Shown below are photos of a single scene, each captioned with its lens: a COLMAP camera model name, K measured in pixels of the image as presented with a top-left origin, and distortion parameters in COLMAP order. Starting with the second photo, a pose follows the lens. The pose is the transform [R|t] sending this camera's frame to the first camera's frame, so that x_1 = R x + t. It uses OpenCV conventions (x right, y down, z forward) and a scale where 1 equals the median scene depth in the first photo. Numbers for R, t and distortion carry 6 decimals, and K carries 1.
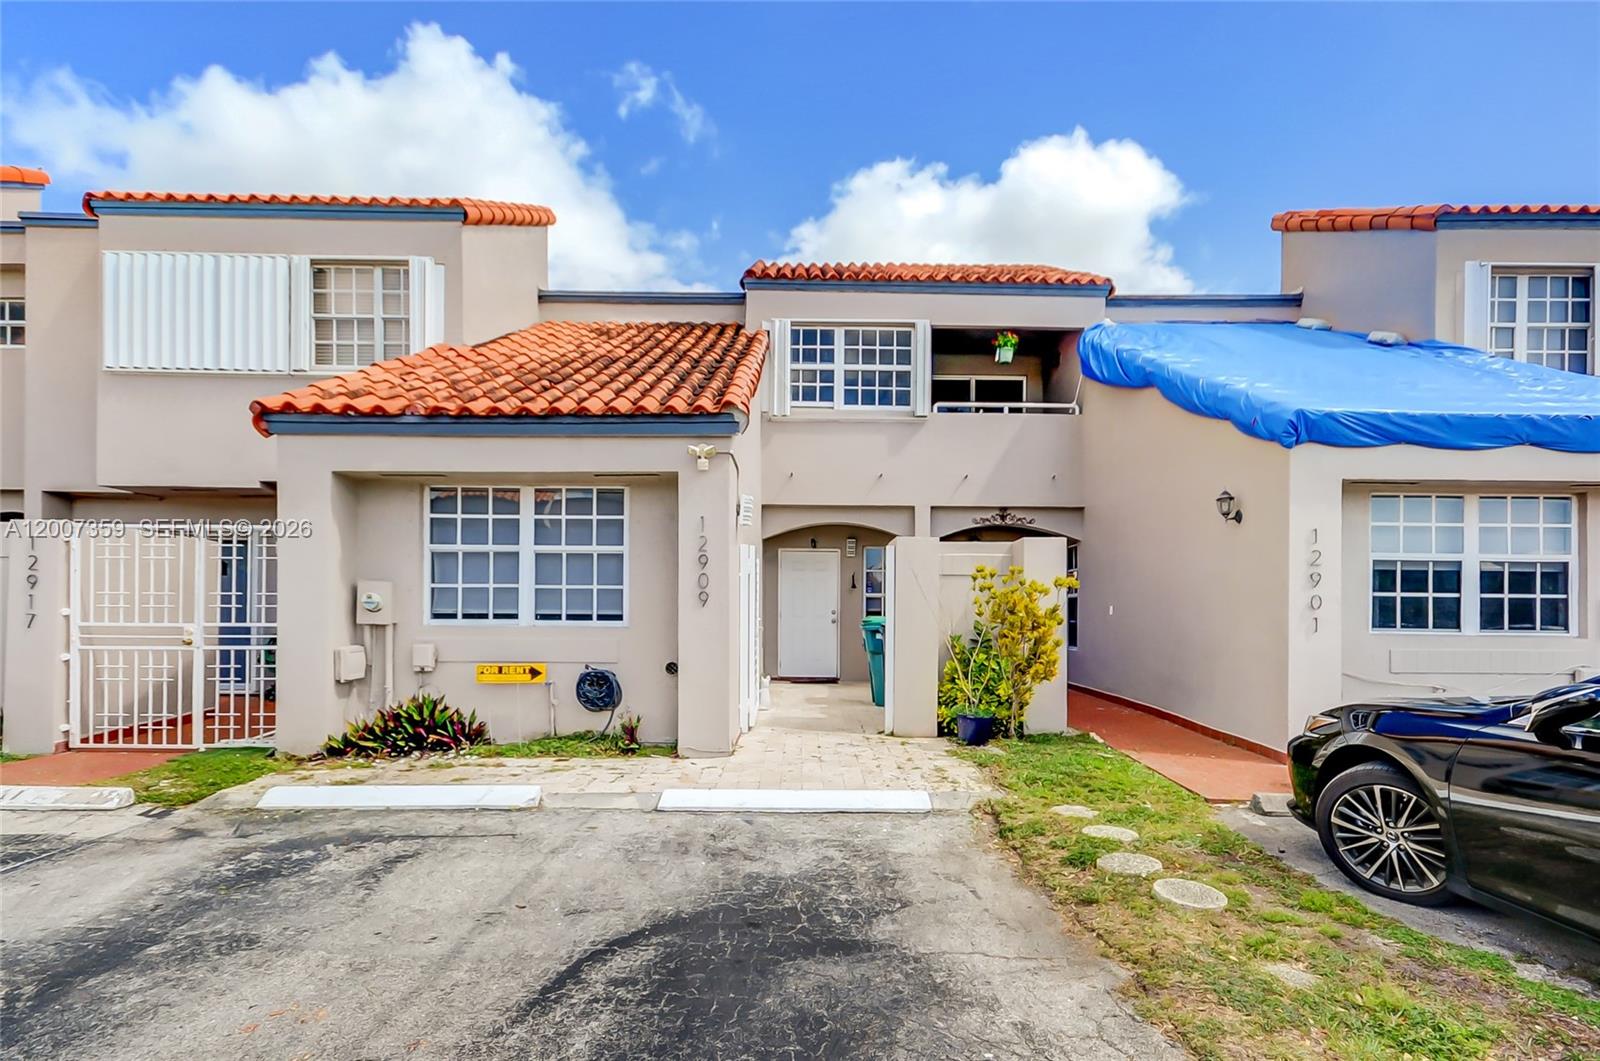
lens RADIAL K [[783.2, 0, 796.5], [0, 783.2, 596.2], [0, 0, 1]] dist [0.019268, 0.000163]
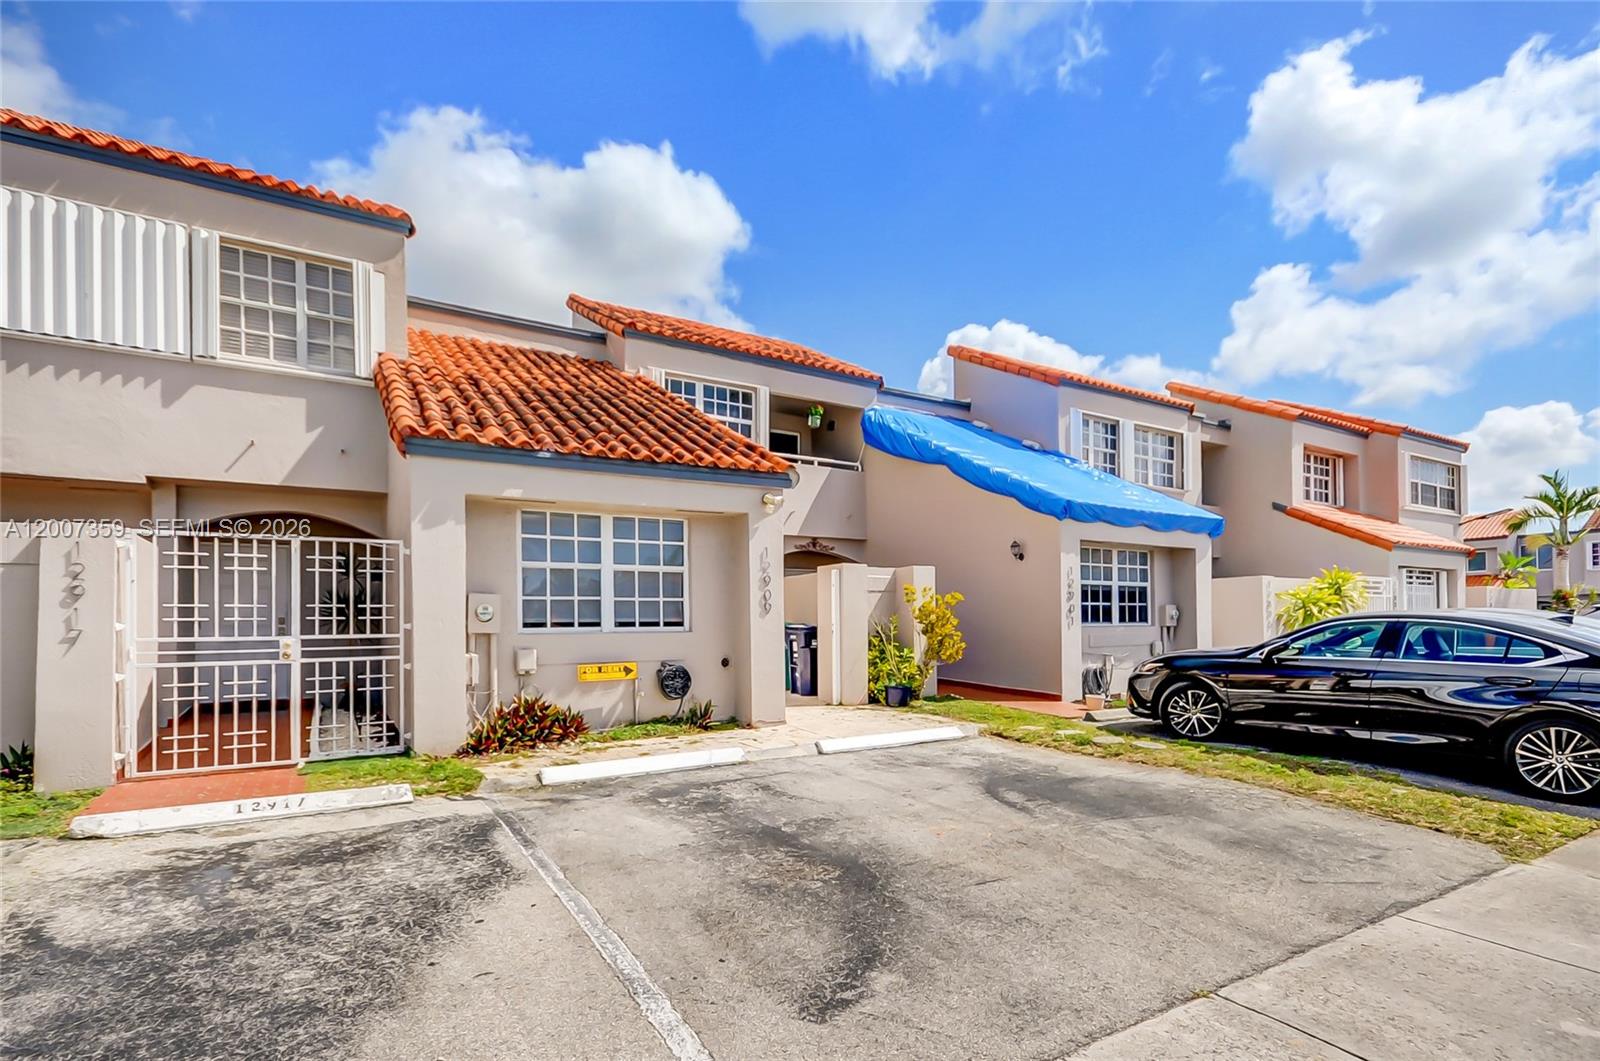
lens RADIAL K [[783.2, 0, 796.5], [0, 783.2, 596.2], [0, 0, 1]] dist [0.019268, 0.000163]
pose [[0.851904, 0.002130, 0.523694, -0.731658], [0.002255, 0.999968, -0.007735, -0.006786], [-0.523694, 0.007771, 0.851871, -0.163449]]
